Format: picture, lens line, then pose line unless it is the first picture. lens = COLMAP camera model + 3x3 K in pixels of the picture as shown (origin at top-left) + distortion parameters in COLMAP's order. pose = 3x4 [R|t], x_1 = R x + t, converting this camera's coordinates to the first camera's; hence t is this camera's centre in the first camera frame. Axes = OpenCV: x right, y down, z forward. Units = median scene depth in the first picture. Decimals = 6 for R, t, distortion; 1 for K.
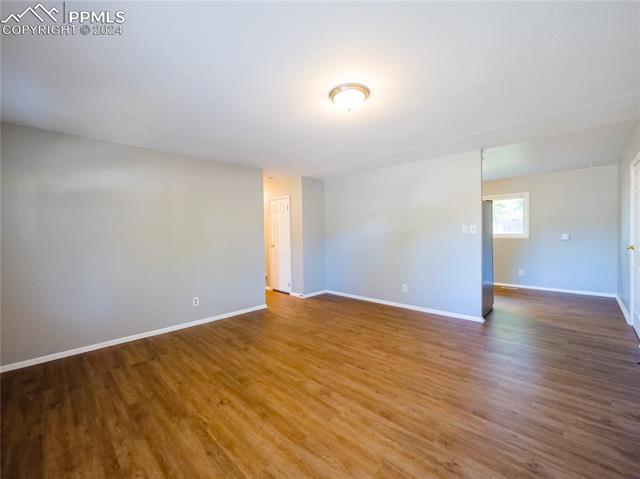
lens RADIAL K [[271.1, 0, 313.6], [0, 271.1, 240.1], [0, 0, 1]] dist [0.000896, -0.000044]
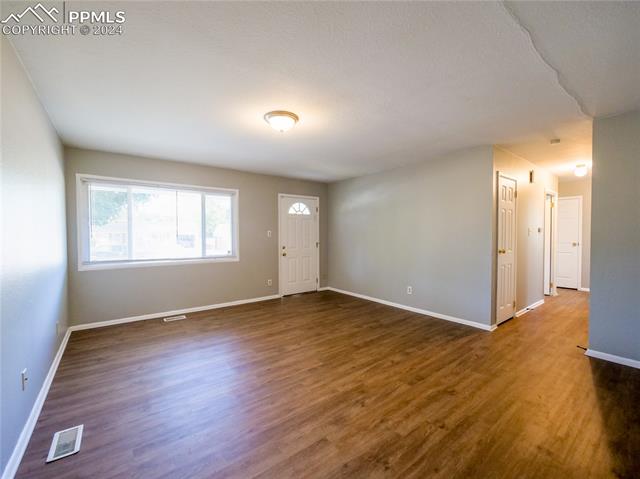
lens RADIAL K [[271.1, 0, 313.6], [0, 271.1, 240.1], [0, 0, 1]] dist [0.000896, -0.000044]
pose [[-0.145021, 0.040345, -0.988606, 1.030248], [-0.013938, 0.998986, 0.042813, -0.040235], [0.989330, 0.019988, -0.144312, 1.033700]]
